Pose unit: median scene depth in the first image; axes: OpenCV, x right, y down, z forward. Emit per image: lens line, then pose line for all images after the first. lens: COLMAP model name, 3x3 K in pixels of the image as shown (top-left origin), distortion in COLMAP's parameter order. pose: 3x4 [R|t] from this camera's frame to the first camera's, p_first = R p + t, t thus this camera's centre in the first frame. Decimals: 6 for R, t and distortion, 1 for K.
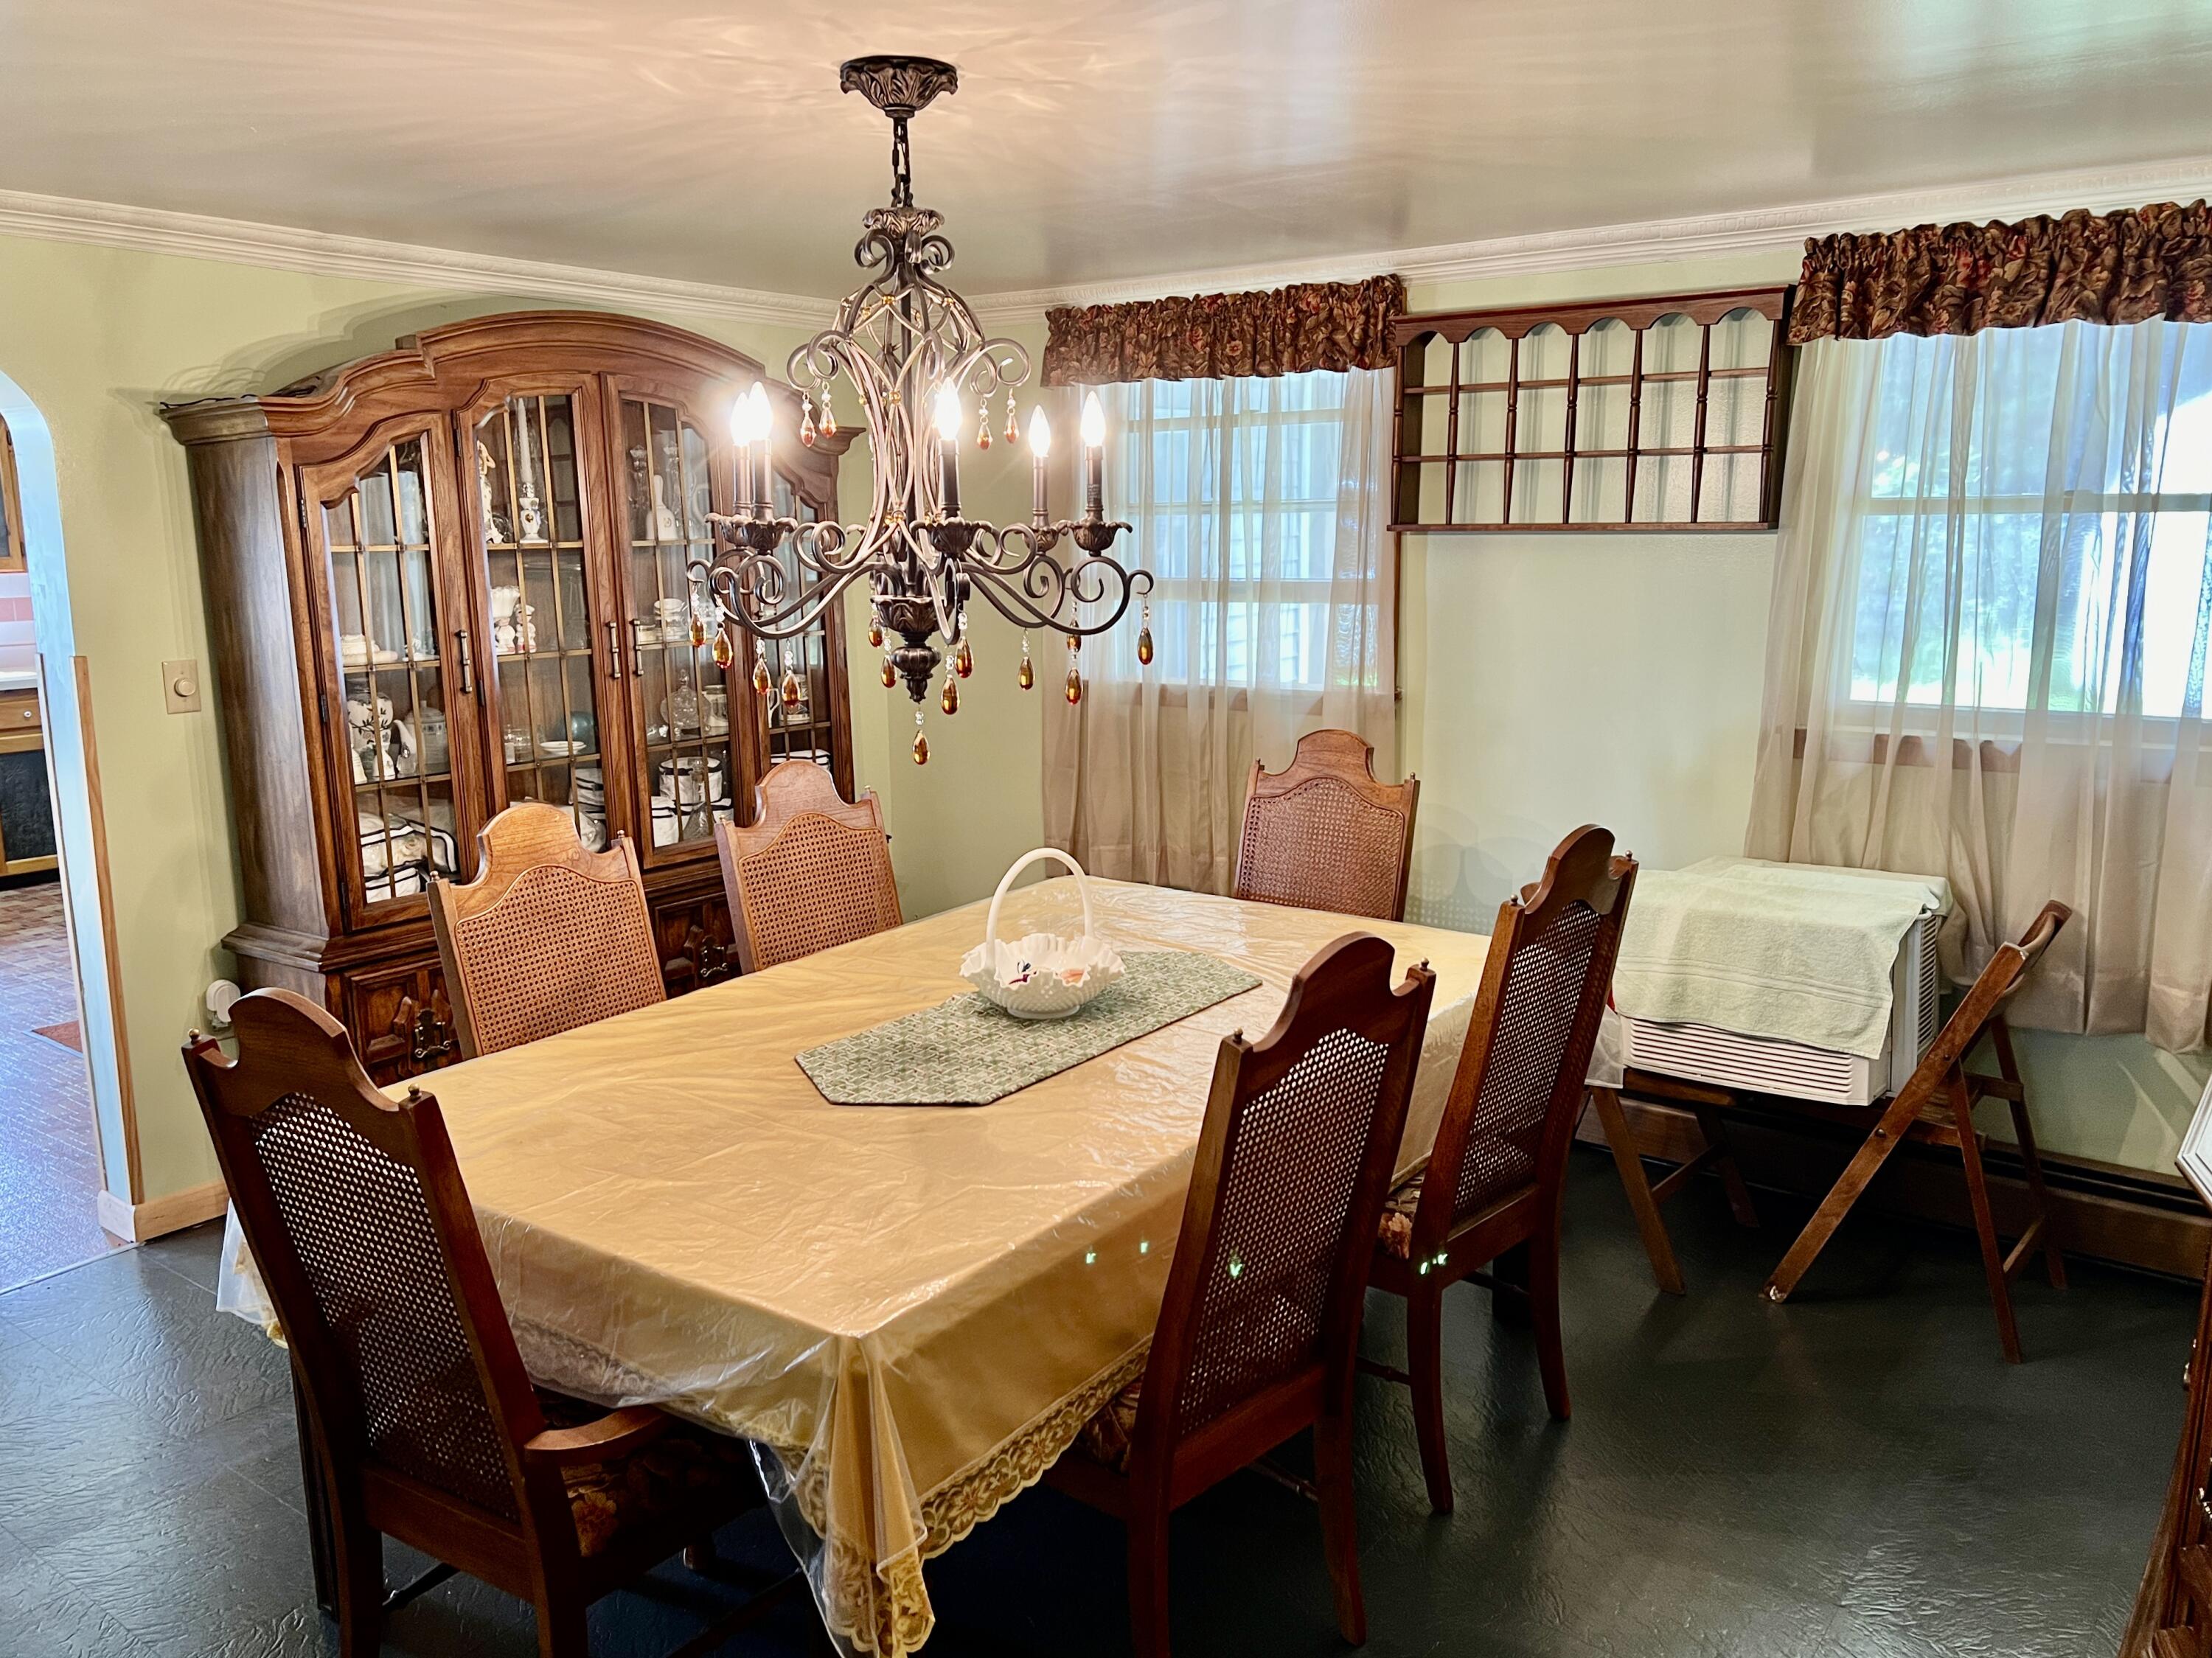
lens RADIAL K [[1649.7, 0, 1085.8], [0, 1649.7, 835.4], [0, 0, 1]] dist [-0.002544, -0.059909]
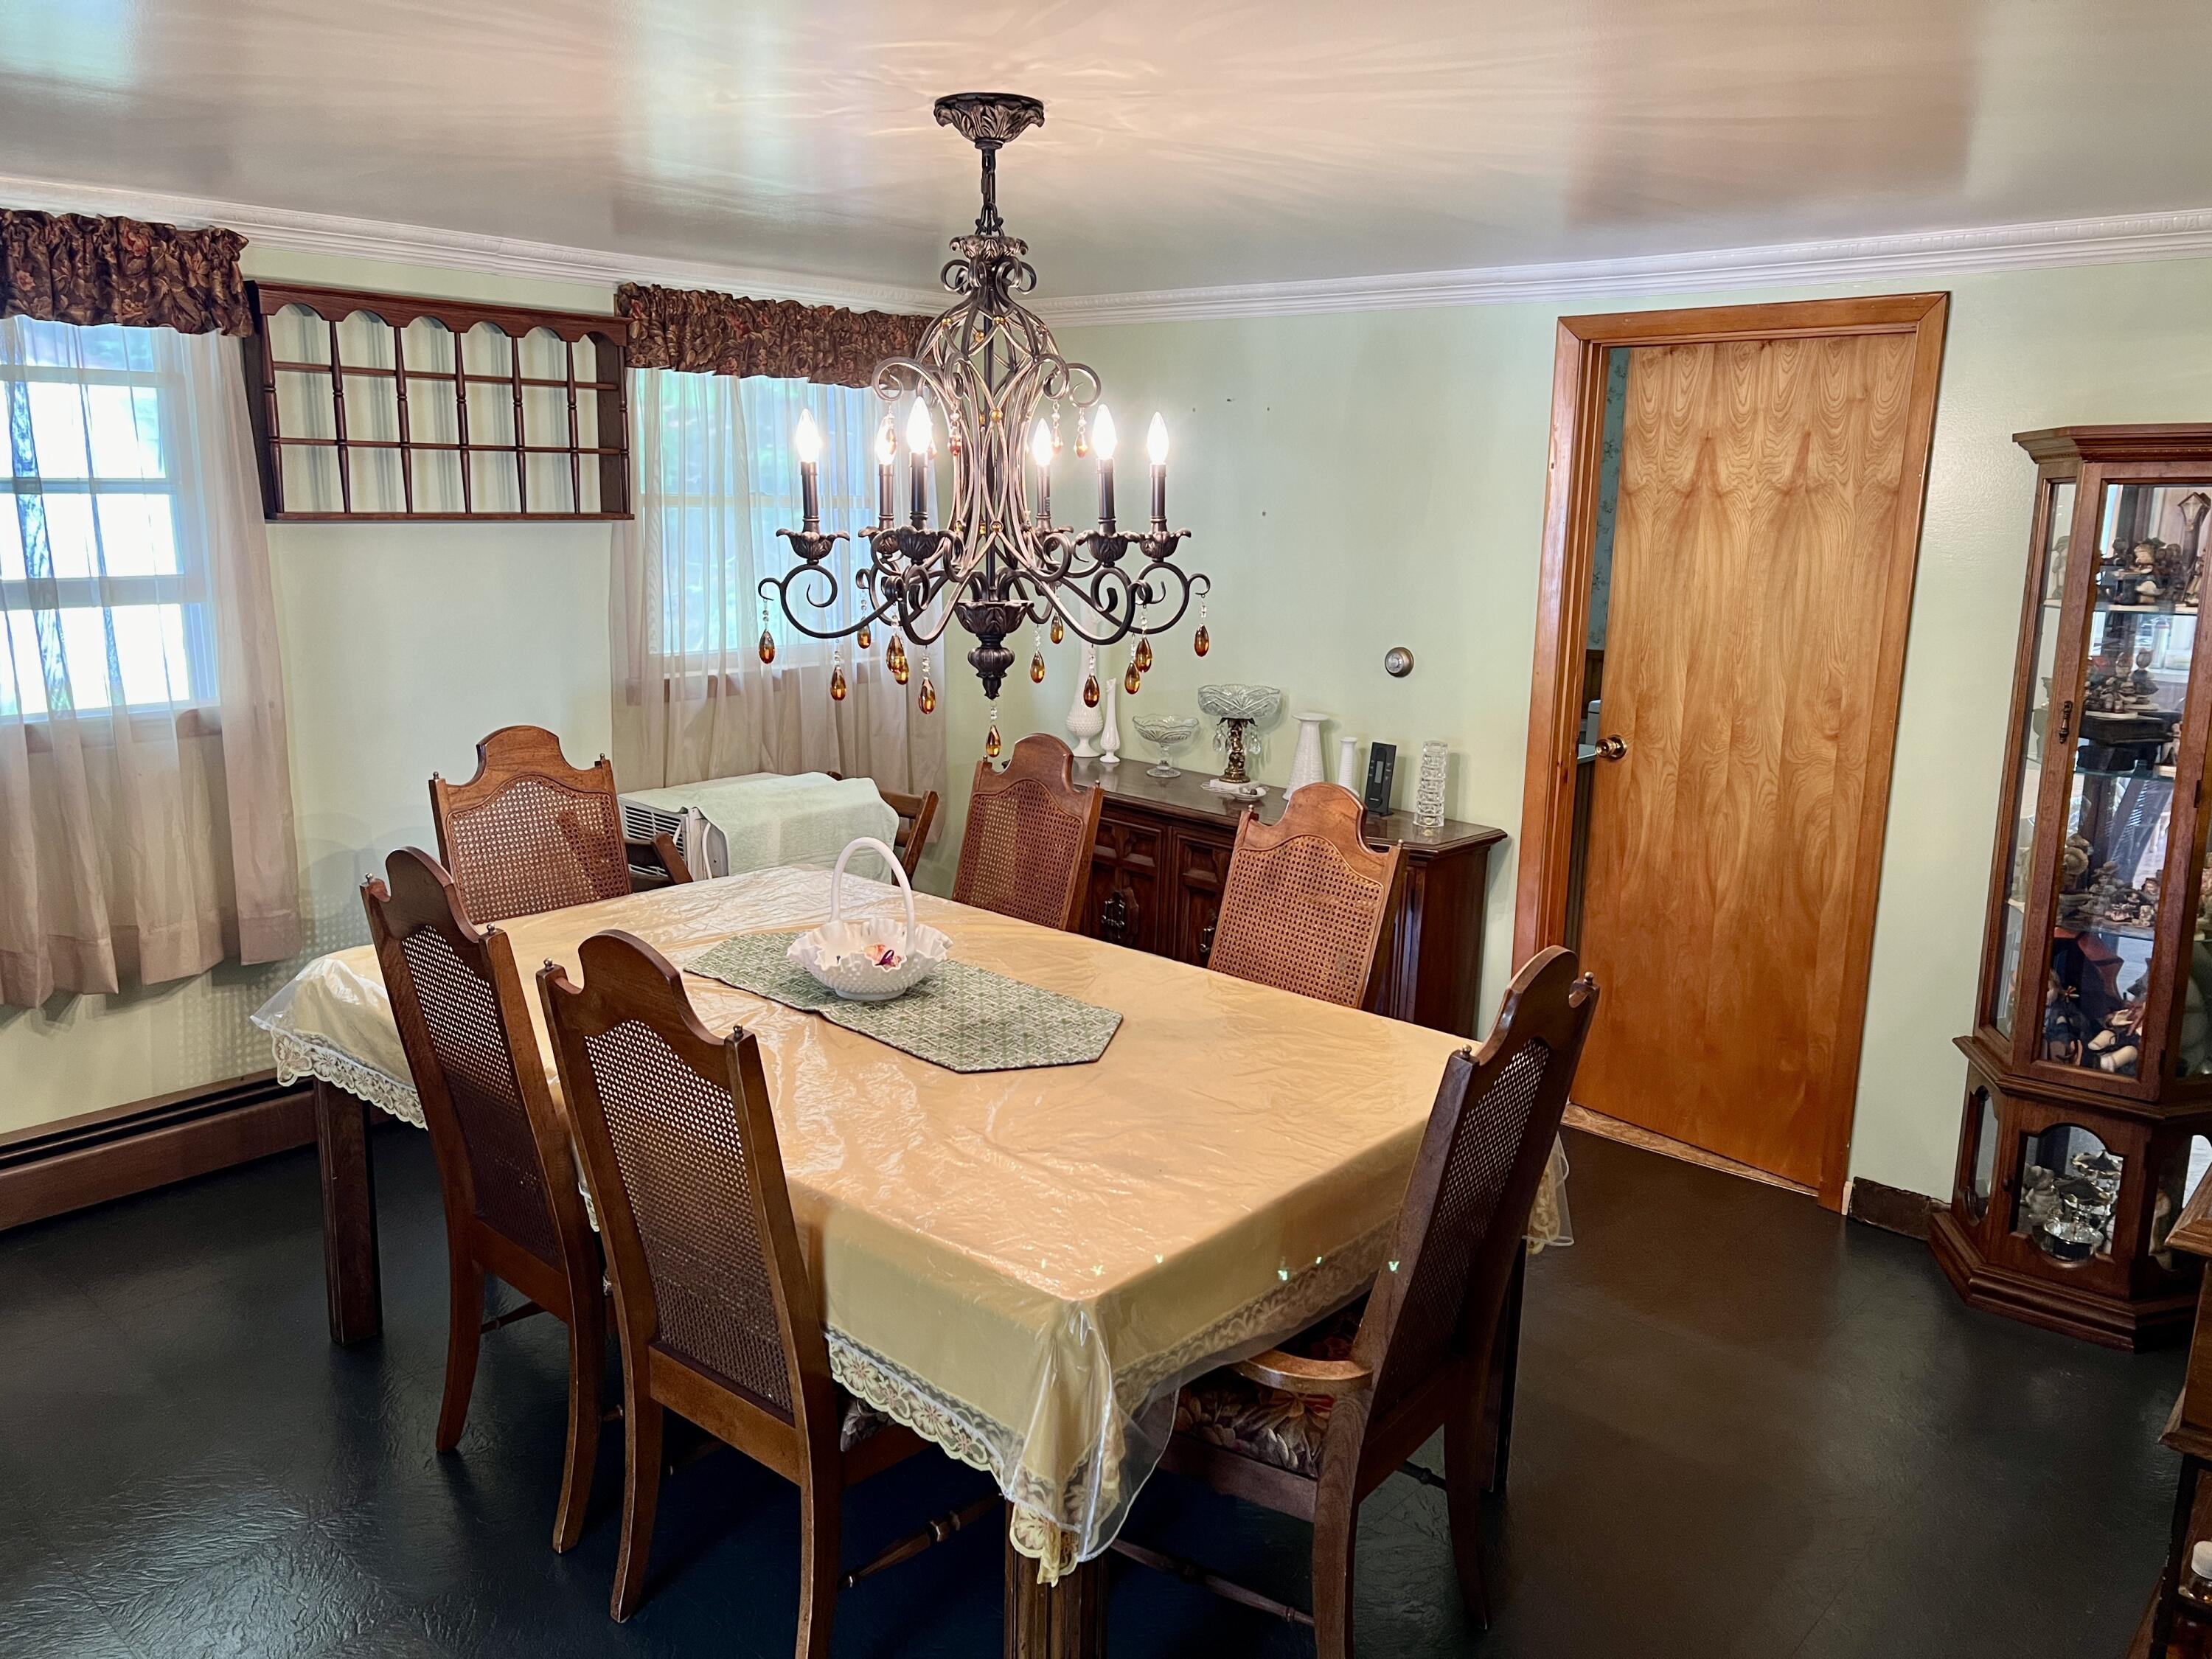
lens RADIAL K [[1649.9, 0, 1085.8], [0, 1649.9, 835.9], [0, 0, 1]] dist [-0.002544, -0.059909]
pose [[0.060305, -0.189029, 0.980118, -0.793692], [0.161636, 0.970795, 0.177286, -0.119256], [-0.985006, 0.147731, 0.089098, 0.584646]]
